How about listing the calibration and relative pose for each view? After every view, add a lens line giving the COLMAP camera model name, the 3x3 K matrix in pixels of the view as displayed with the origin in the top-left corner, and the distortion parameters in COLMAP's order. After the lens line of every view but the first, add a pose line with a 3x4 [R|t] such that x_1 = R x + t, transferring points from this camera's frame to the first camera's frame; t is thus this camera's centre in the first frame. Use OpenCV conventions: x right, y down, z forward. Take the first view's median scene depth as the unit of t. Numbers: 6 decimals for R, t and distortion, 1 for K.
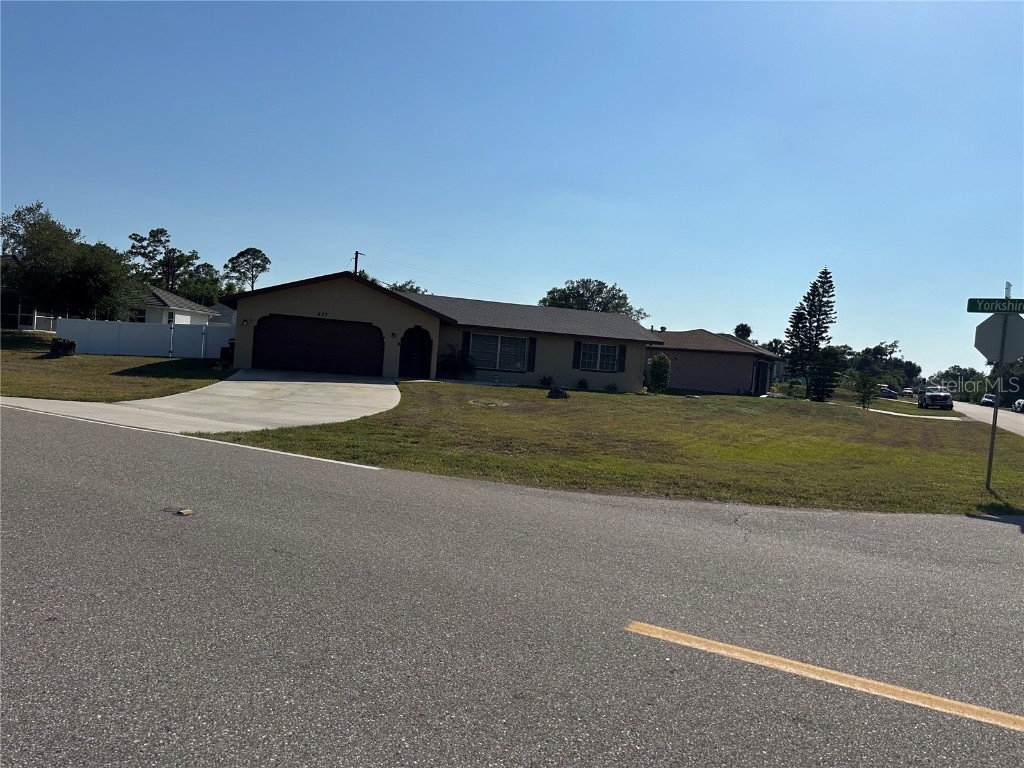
lens RADIAL K [[732.8, 0, 511.0], [0, 732.8, 384.5], [0, 0, 1]] dist [0.002914, -0.001506]
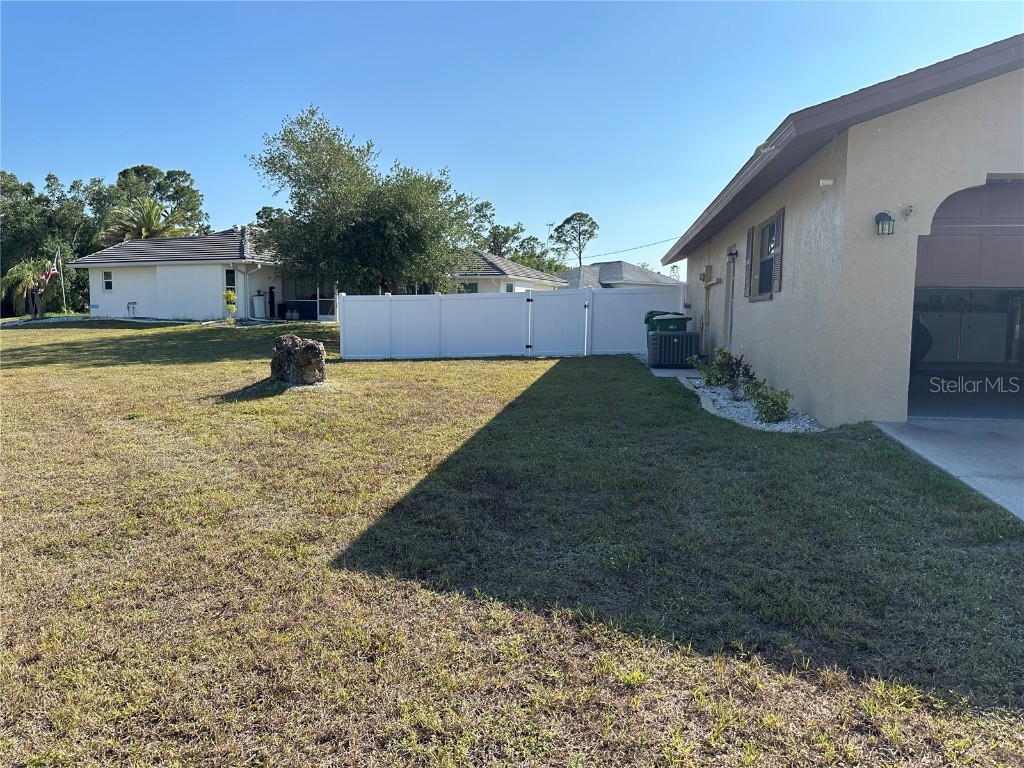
lens RADIAL K [[732.8, 0, 511.9], [0, 732.8, 385.7], [0, 0, 1]] dist [0.002914, -0.001506]
pose [[0.914316, -0.031094, -0.403807, -0.083542], [0.048180, 0.998319, 0.032217, -0.010352], [0.402126, -0.048912, 0.914277, 0.162817]]
